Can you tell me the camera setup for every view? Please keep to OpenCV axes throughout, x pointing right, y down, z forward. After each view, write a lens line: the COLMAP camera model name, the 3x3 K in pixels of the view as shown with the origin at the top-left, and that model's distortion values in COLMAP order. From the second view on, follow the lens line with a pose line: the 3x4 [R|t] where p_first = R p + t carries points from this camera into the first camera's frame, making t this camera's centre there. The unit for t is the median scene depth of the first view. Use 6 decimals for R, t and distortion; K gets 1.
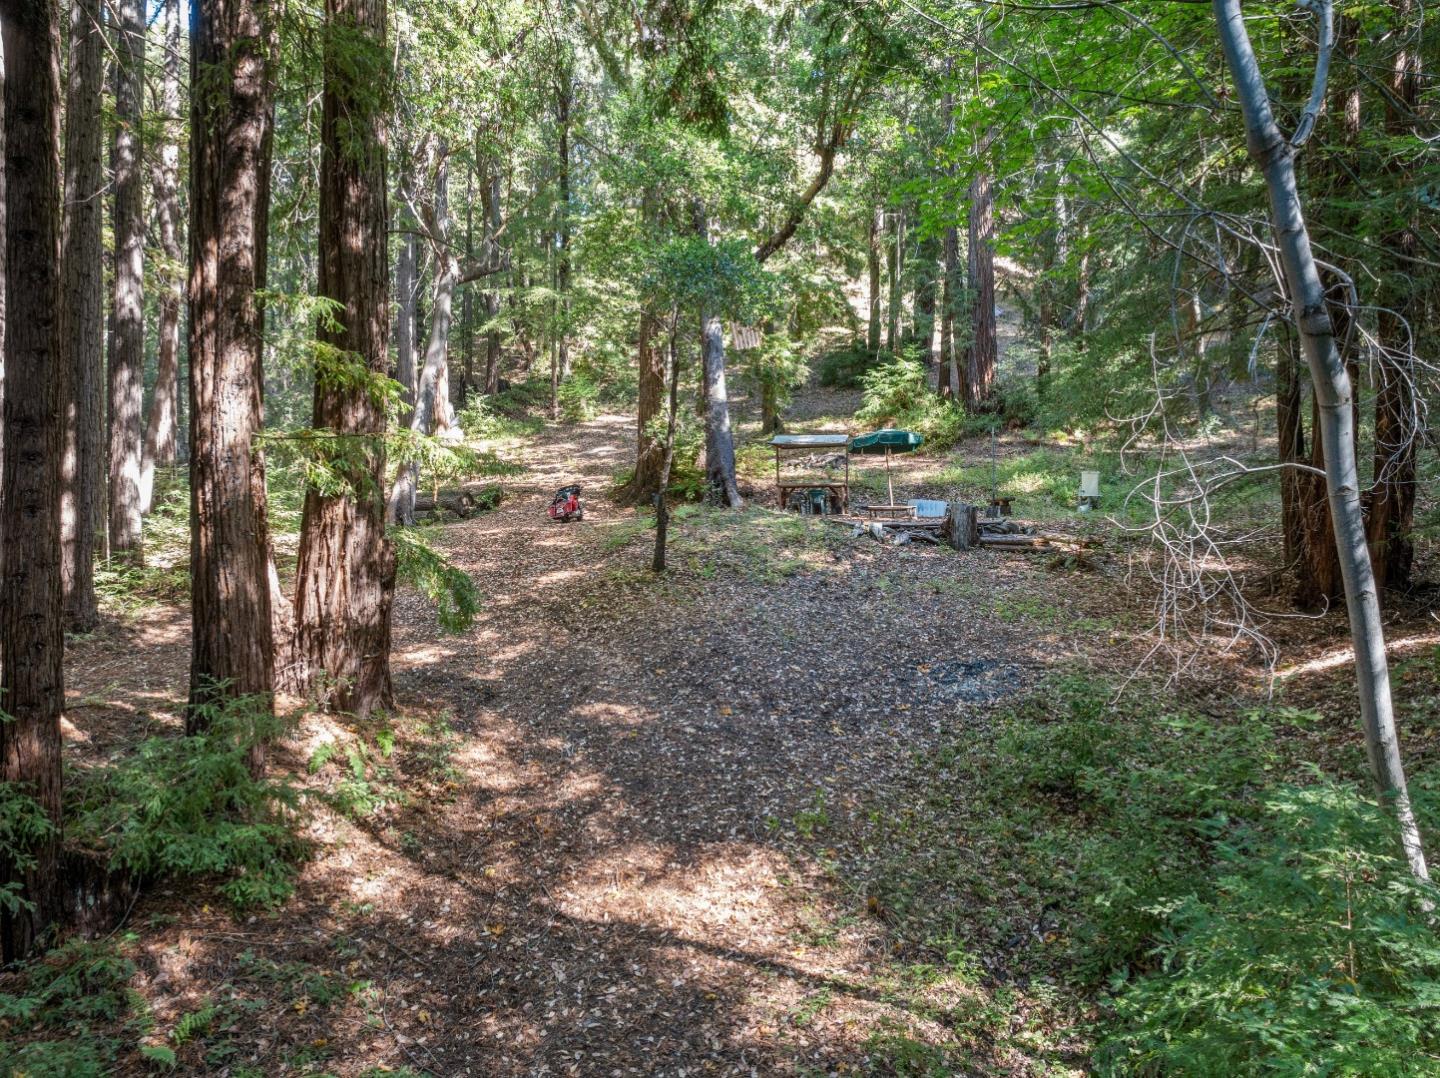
lens RADIAL K [[1020.1, 0, 720.0], [0, 1020.1, 539.0], [0, 0, 1]] dist [-0.072132, -0.000735]
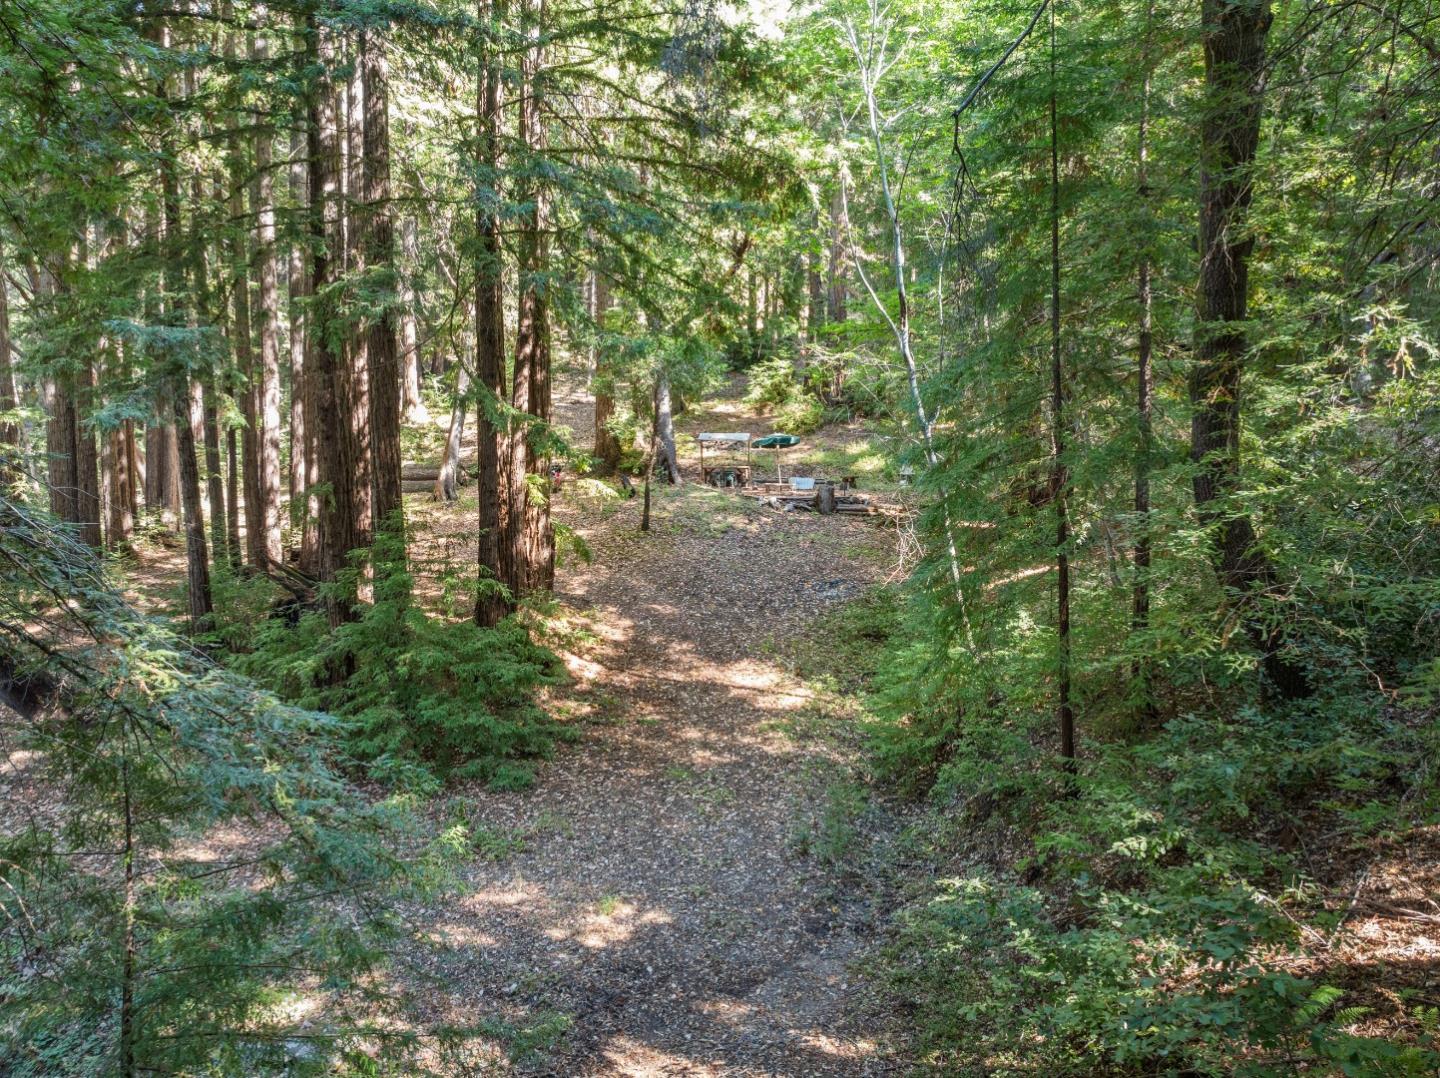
lens RADIAL K [[1020.1, 0, 720.0], [0, 1020.1, 539.0], [0, 0, 1]] dist [-0.072132, -0.000735]
pose [[0.990005, -0.010631, 0.140632, -0.135579], [0.001577, 0.997927, 0.064334, -0.047190], [-0.141025, -0.063469, 0.987969, -0.504343]]
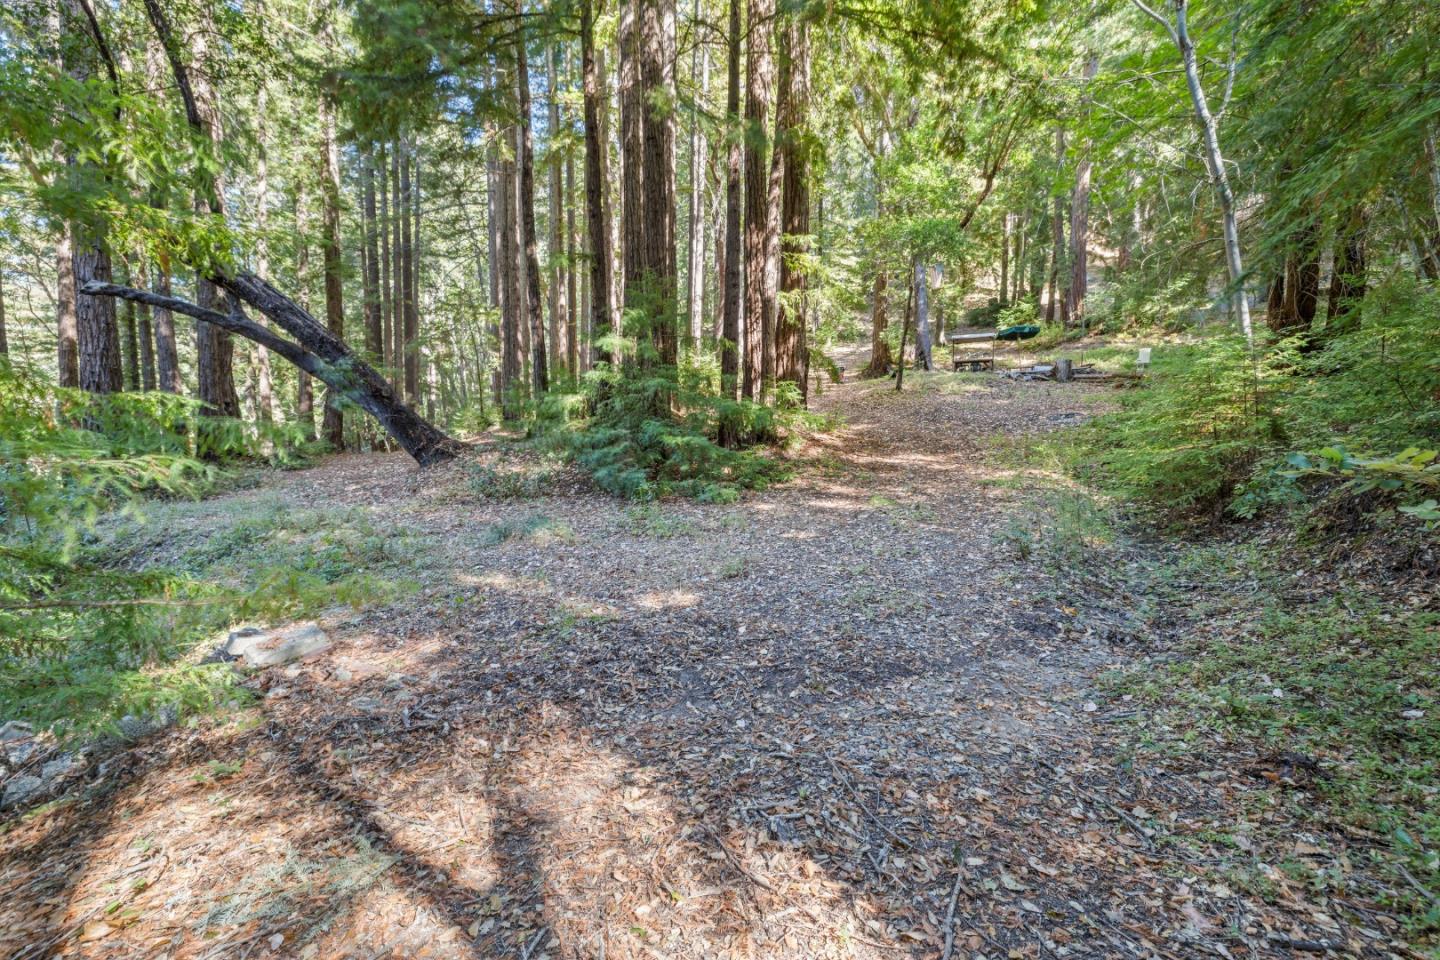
lens RADIAL K [[611.3, 0, 714.9], [0, 611.3, 478.6], [0, 0, 1]] dist [0.001249, 0.000577]
pose [[0.963351, 0.018709, -0.267591, -0.066505], [-0.006049, 0.998826, 0.048057, 0.119591], [0.268176, -0.044677, 0.962333, -0.239789]]
